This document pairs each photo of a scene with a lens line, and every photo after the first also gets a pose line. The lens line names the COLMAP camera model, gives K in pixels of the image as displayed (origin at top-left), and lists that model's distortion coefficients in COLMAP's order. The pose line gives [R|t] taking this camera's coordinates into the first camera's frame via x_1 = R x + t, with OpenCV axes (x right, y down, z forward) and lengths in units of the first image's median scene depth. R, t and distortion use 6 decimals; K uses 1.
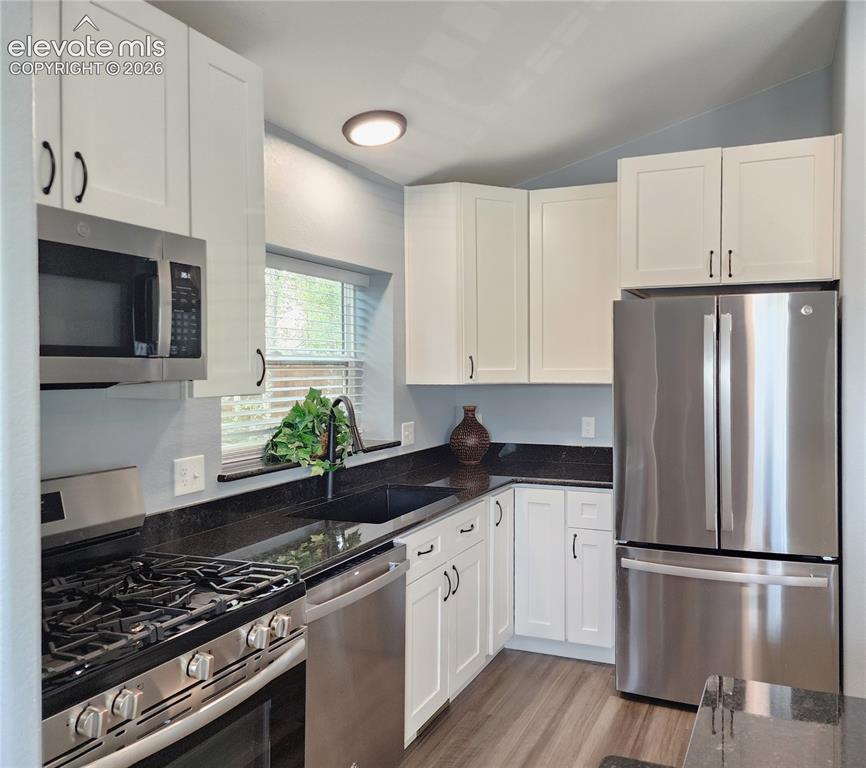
lens RADIAL K [[708.6, 0, 530.0], [0, 708.6, 379.6], [0, 0, 1]] dist [0.004707, 0.002497]
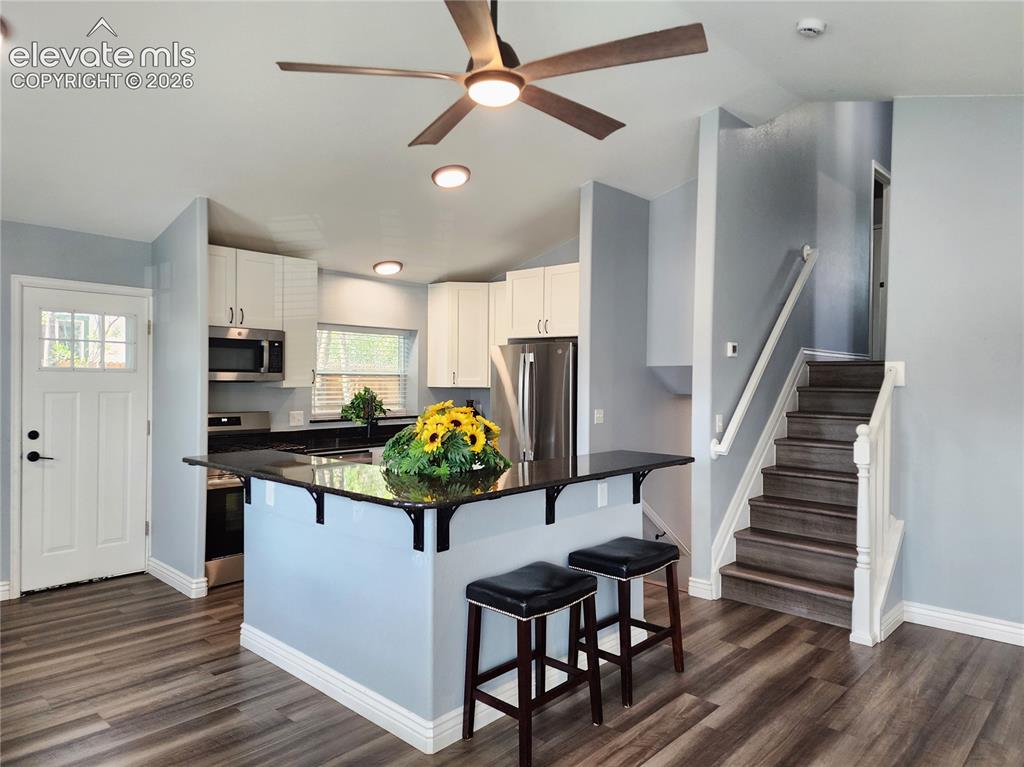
lens RADIAL K [[686.3, 0, 515.5], [0, 686.3, 387.3], [0, 0, 1]] dist [0.062448, -0.001472]
pose [[0.920031, 0.019401, -0.391365, 0.936309], [-0.022046, 0.999754, -0.002265, 0.008429], [0.391225, 0.010712, 0.920233, -0.751092]]
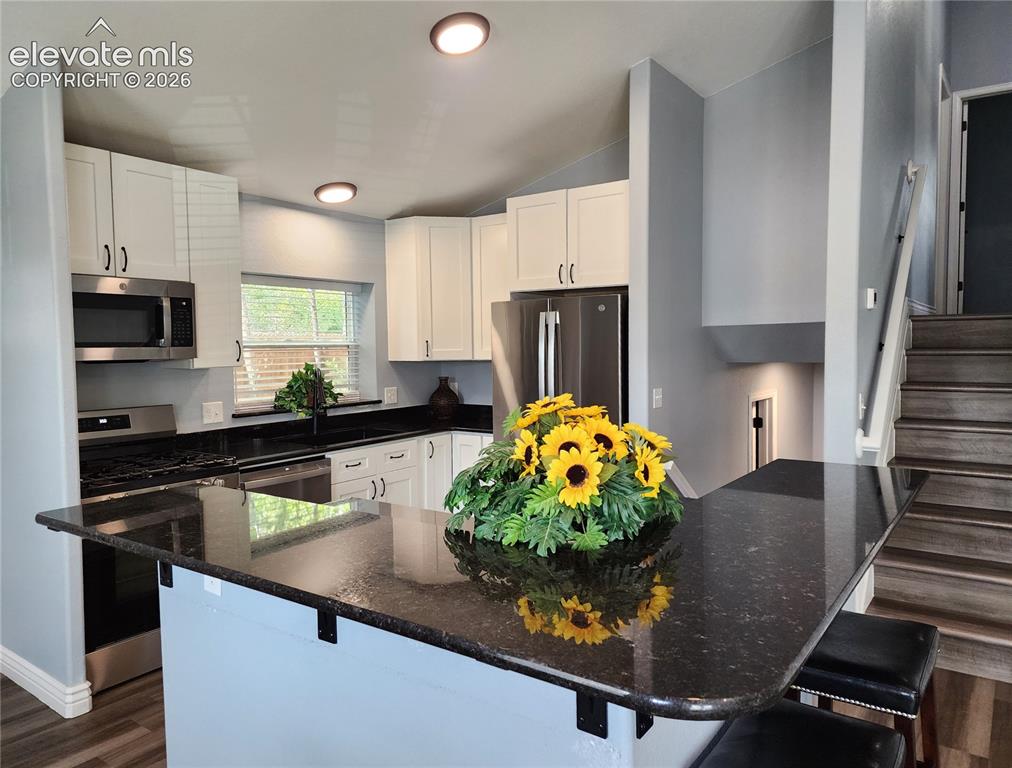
lens RADIAL K [[721.3, 0, 506.0], [0, 721.3, 384.0], [0, 0, 1]] dist [0.060579, -0.046123]
pose [[0.961328, 0.008552, -0.275274, 0.546890], [0.002169, 0.999252, 0.038617, -0.002527], [0.275399, -0.037721, 0.960590, -0.399757]]
